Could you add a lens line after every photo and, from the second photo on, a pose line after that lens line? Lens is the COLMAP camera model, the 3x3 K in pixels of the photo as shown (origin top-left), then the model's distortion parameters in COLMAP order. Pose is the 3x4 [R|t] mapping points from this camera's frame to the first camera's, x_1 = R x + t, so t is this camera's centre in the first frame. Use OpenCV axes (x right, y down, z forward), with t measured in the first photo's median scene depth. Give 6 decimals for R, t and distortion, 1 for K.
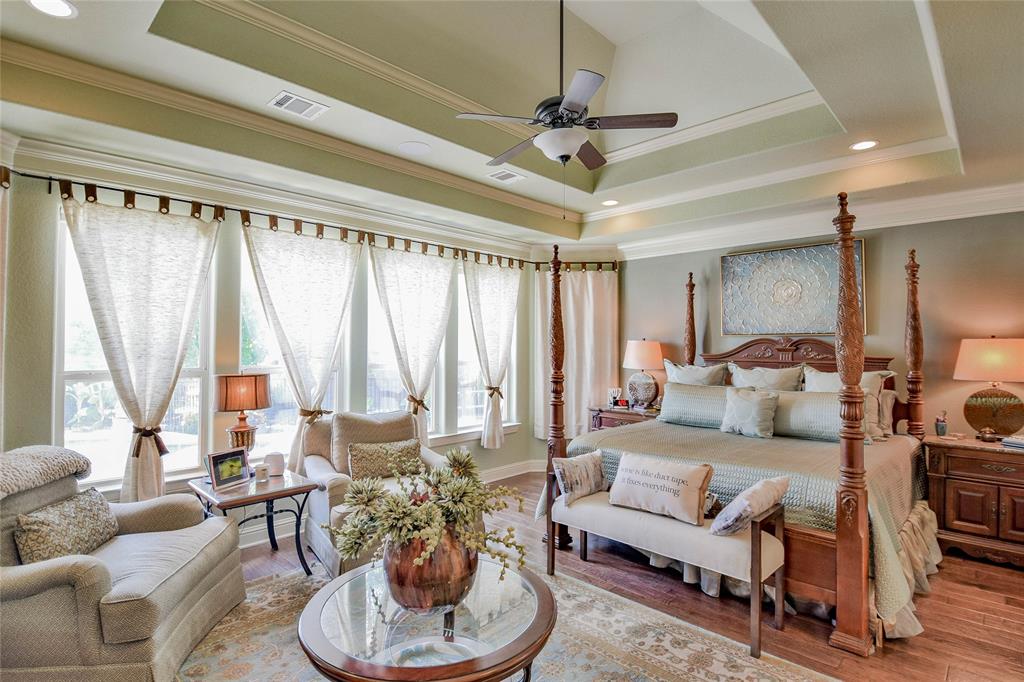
lens RADIAL K [[507.9, 0, 508.7], [0, 507.9, 346.9], [0, 0, 1]] dist [-0.012782, -0.000130]
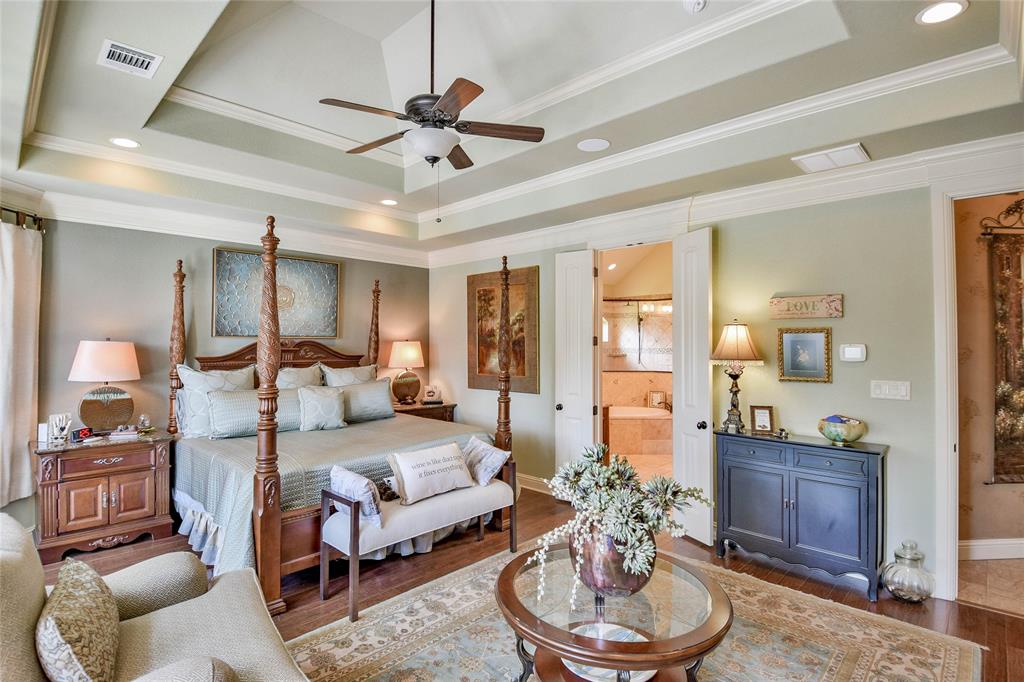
lens RADIAL K [[507.9, 0, 508.6], [0, 507.9, 334.8], [0, 0, 1]] dist [-0.012782, -0.000130]
pose [[-0.002963, 0.020407, 0.999787, -0.547236], [0.008180, 0.999759, -0.020382, -0.002244], [-0.999962, 0.008118, -0.003129, 0.535938]]
